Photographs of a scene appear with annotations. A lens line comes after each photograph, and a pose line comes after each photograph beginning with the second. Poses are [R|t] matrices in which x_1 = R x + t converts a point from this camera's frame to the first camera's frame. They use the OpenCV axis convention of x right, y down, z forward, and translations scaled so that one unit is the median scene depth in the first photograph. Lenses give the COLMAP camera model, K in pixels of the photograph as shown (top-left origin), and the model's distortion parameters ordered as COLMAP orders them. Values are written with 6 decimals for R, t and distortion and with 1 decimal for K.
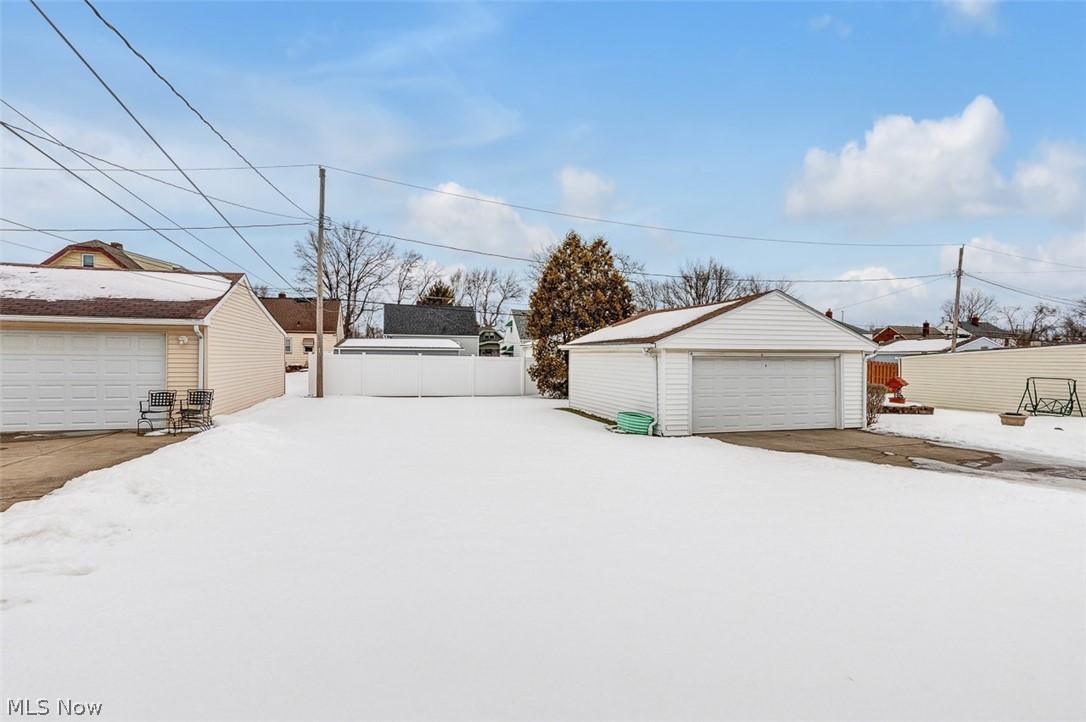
lens RADIAL K [[532.4, 0, 542.7], [0, 532.4, 364.6], [0, 0, 1]] dist [-0.003810, -0.000186]
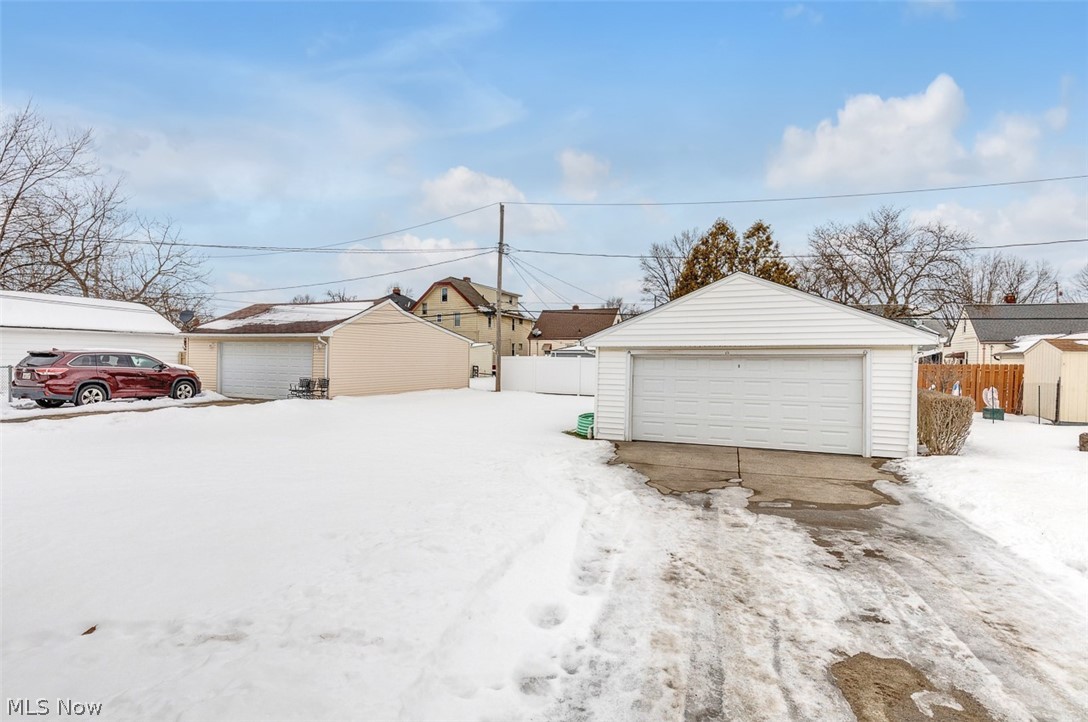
lens RADIAL K [[539.7, 0, 543.6], [0, 539.7, 359.4], [0, 0, 1]] dist [-0.002413, -0.000063]
pose [[0.766154, -0.000777, -0.642657, 0.693107], [-0.011605, 0.999819, -0.015043, 0.007103], [0.642553, 0.018983, 0.766006, 0.173853]]
